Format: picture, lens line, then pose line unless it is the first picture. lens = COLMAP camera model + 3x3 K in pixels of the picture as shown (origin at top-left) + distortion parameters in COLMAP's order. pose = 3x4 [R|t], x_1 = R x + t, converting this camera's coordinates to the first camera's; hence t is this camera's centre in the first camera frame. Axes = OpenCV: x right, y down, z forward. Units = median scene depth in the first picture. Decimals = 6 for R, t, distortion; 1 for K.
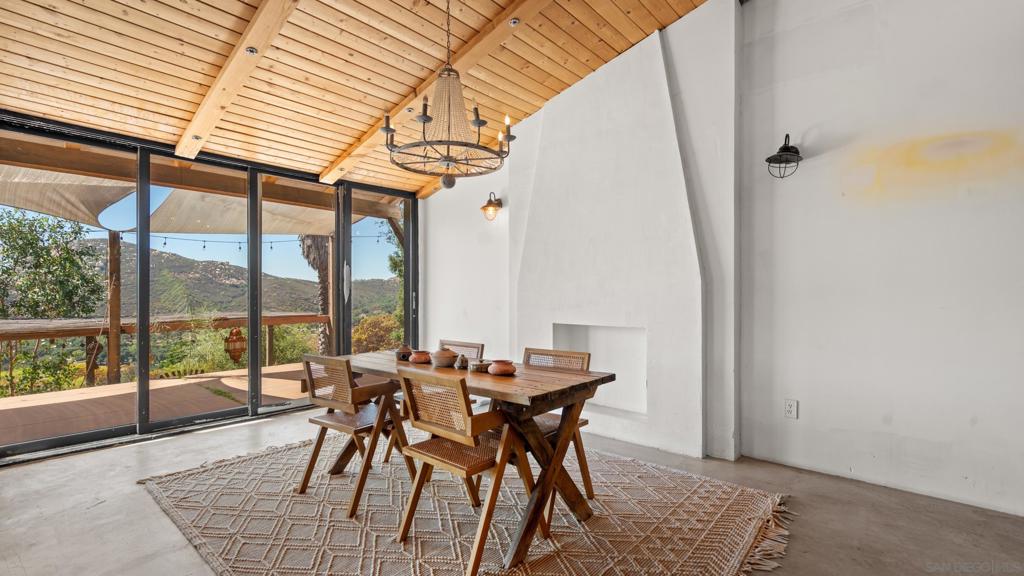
lens RADIAL K [[460.0, 0, 491.9], [0, 460.0, 297.6], [0, 0, 1]] dist [-0.006507, 0.001516]
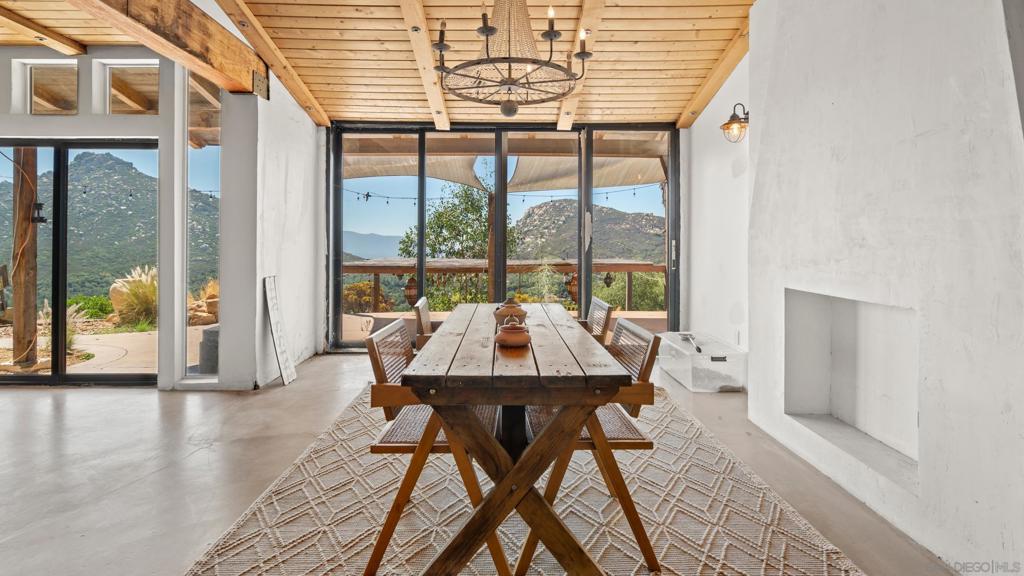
lens RADIAL K [[460.0, 0, 503.1], [0, 460.0, 245.0], [0, 0, 1]] dist [-0.006507, 0.001516]
pose [[0.678999, 0.009229, -0.734081, 0.336375], [-0.009860, 0.999945, 0.003451, -0.002756], [0.734073, 0.004895, 0.679053, 0.271059]]
